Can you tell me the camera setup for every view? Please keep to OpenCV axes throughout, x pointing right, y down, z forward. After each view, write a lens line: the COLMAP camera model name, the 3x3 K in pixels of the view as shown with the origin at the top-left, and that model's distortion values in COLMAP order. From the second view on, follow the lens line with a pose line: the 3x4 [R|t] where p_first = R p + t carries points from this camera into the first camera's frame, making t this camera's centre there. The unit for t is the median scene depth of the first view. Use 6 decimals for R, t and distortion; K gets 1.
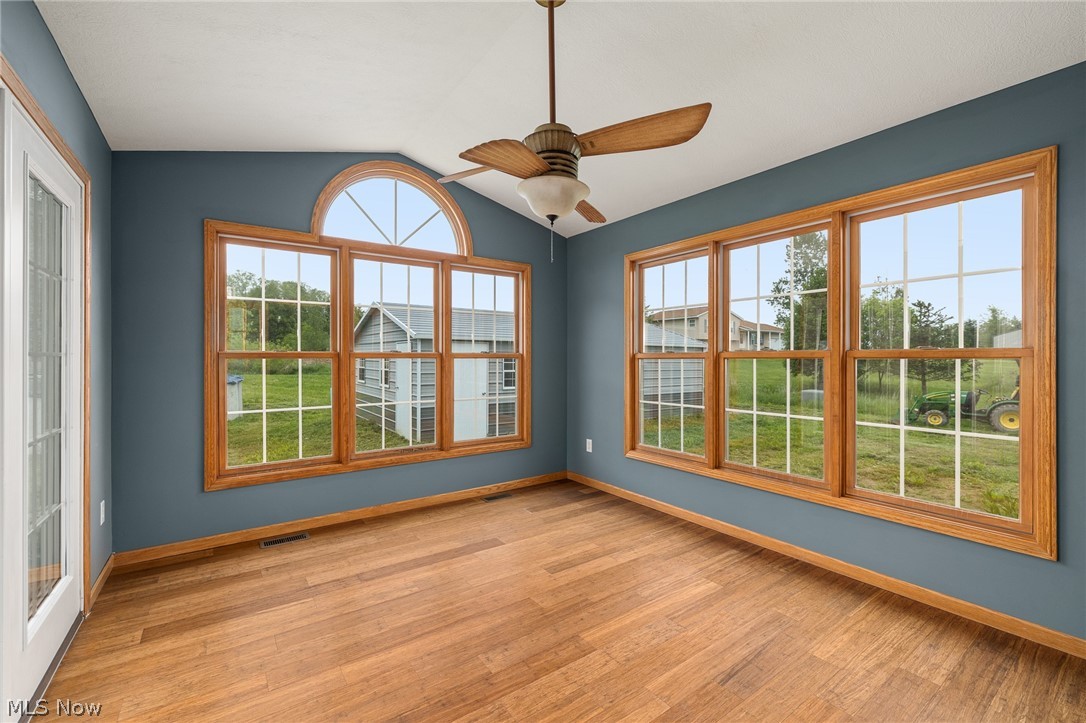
lens RADIAL K [[464.4, 0, 543.9], [0, 464.4, 356.7], [0, 0, 1]] dist [0.000443, 0.000498]
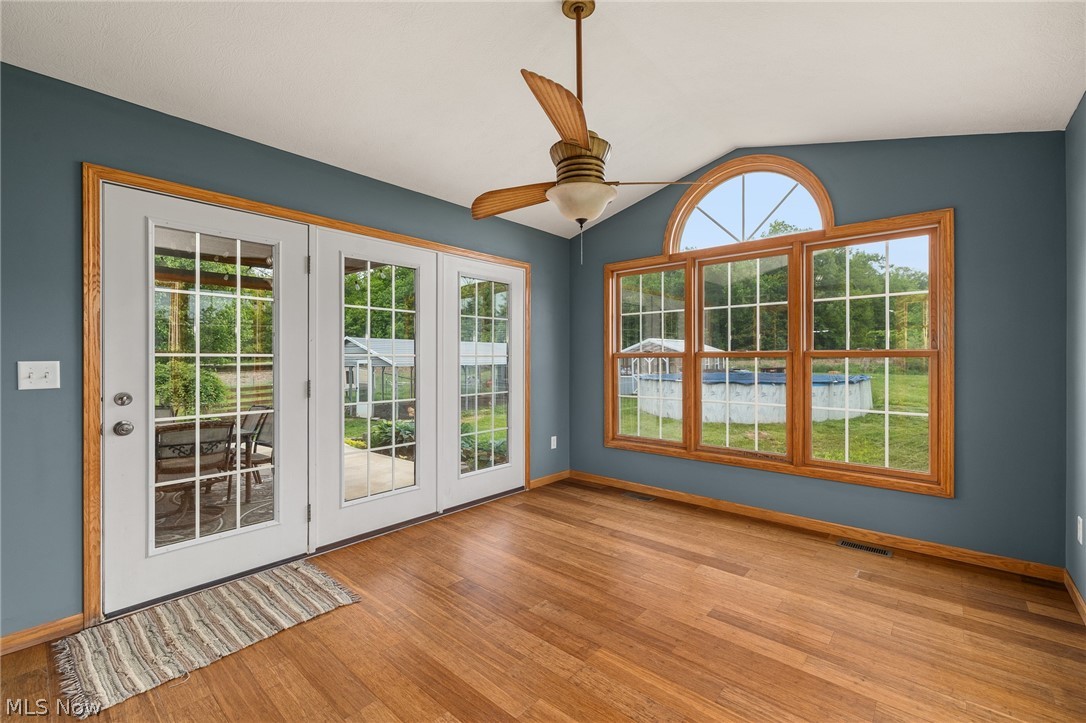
lens RADIAL K [[464.4, 0, 541.5], [0, 464.4, 358.9], [0, 0, 1]] dist [0.000443, 0.000498]
pose [[0.214115, 0.001882, -0.976807, 0.626484], [0.005082, 0.999982, 0.003040, 0.000867], [0.976795, -0.005615, 0.214102, 0.432013]]
